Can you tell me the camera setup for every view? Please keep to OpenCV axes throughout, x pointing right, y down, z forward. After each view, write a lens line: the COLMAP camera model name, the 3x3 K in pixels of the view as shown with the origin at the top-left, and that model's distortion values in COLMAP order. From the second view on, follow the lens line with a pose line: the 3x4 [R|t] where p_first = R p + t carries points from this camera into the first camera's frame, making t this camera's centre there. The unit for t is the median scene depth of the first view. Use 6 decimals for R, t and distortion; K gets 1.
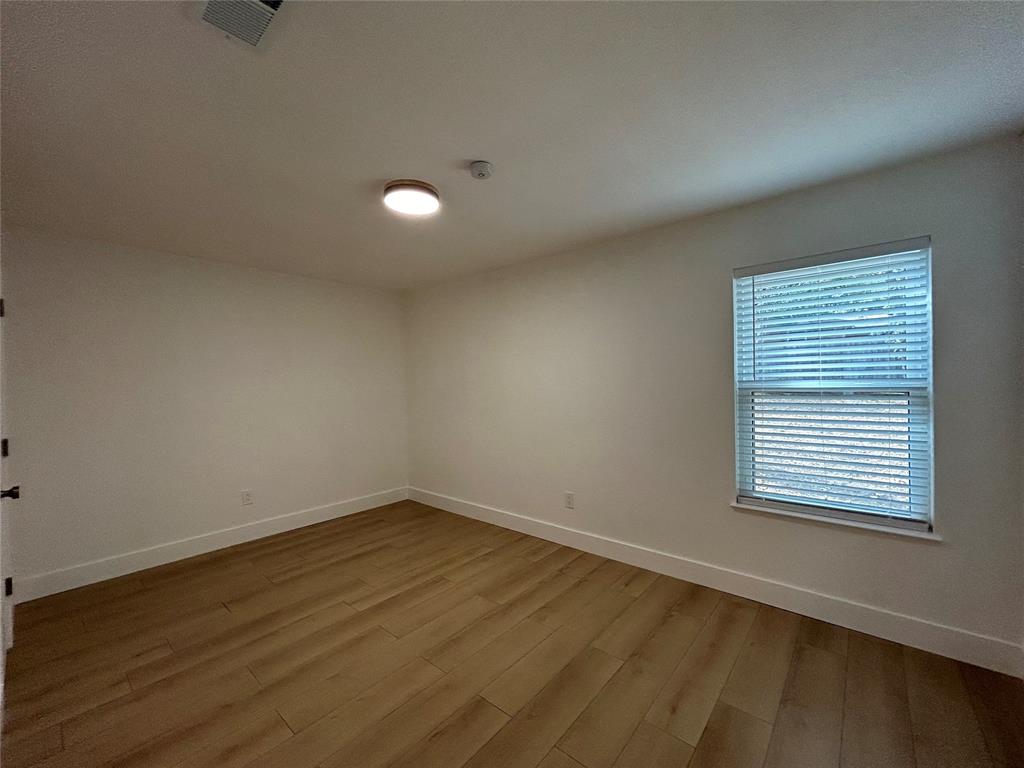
lens RADIAL K [[413.0, 0, 510.2], [0, 413.0, 382.1], [0, 0, 1]] dist [-0.001388, 0.000598]
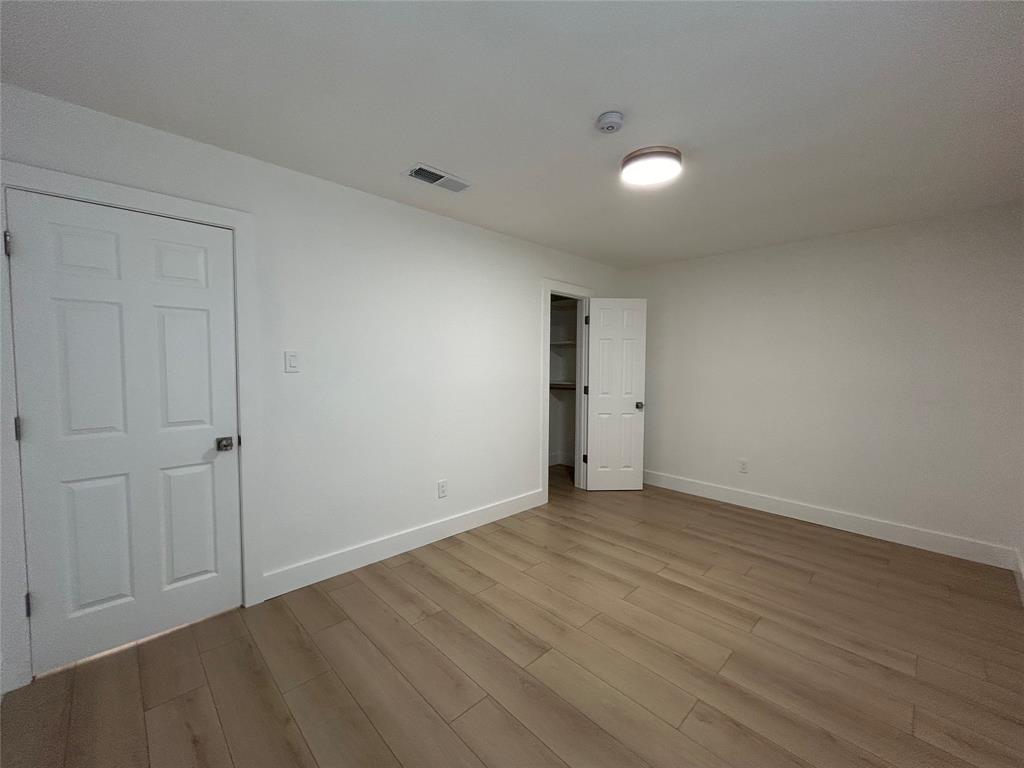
lens RADIAL K [[413.0, 0, 510.2], [0, 413.0, 382.1], [0, 0, 1]] dist [-0.001388, 0.000598]
pose [[-0.084525, 0.067454, -0.994136, 0.595410], [-0.013285, 0.997541, 0.068814, -0.007157], [0.996333, 0.019024, -0.083421, 0.599914]]
